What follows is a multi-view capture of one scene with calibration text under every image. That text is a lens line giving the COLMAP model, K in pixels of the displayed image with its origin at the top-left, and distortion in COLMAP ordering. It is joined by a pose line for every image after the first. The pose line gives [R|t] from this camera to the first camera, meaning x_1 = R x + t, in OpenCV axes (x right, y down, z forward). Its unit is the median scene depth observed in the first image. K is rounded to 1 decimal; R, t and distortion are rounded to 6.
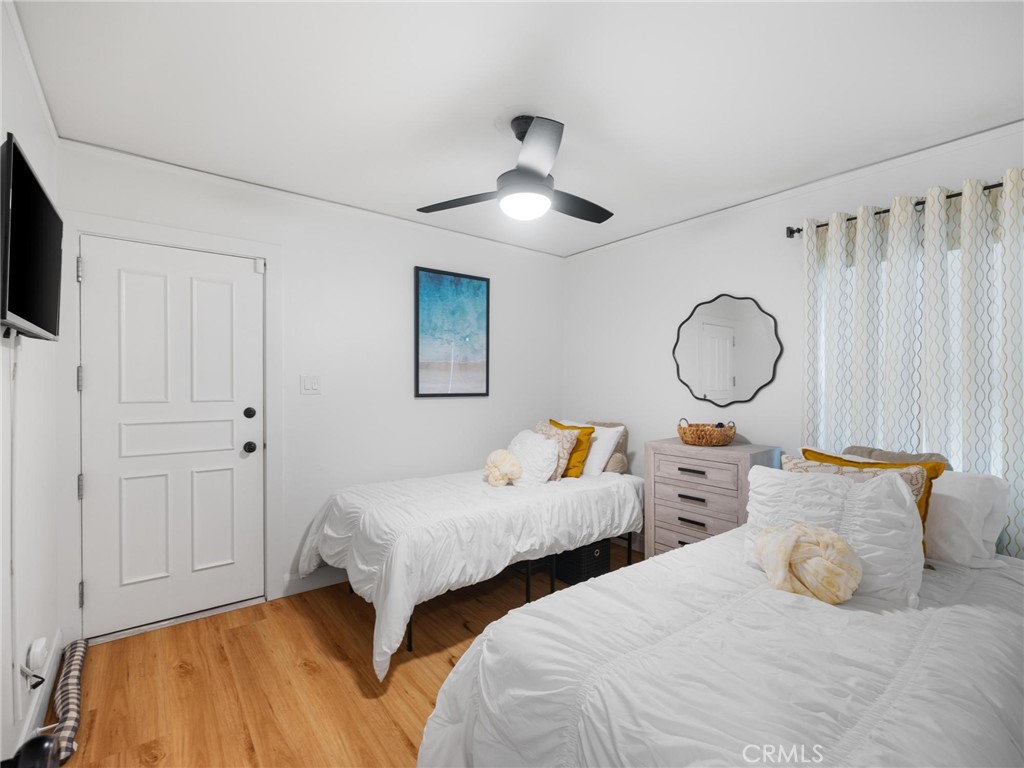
lens RADIAL K [[472.0, 0, 517.5], [0, 472.0, 385.4], [0, 0, 1]] dist [-0.002210, 0.000797]
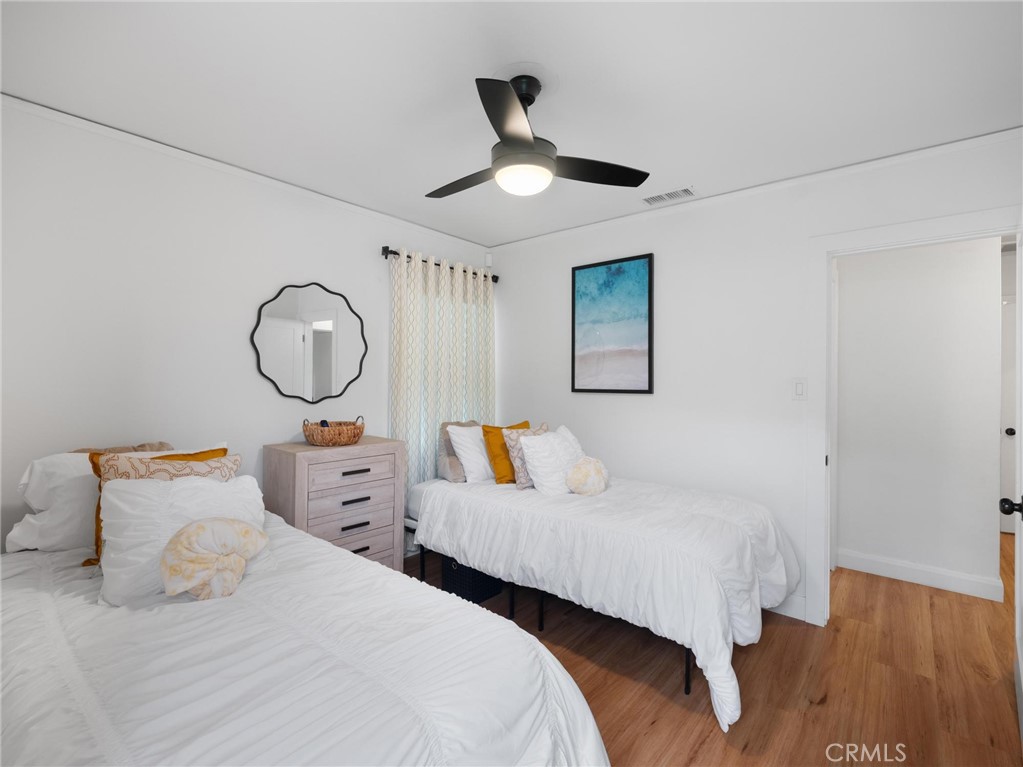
lens RADIAL K [[471.6, 0, 513.3], [0, 471.6, 379.9], [0, 0, 1]] dist [-0.002210, 0.000797]
pose [[-0.187487, 0.001251, 0.982266, -0.599550], [-0.003474, 0.999992, -0.001936, -0.000654], [-0.982261, -0.003776, -0.187481, 0.851896]]
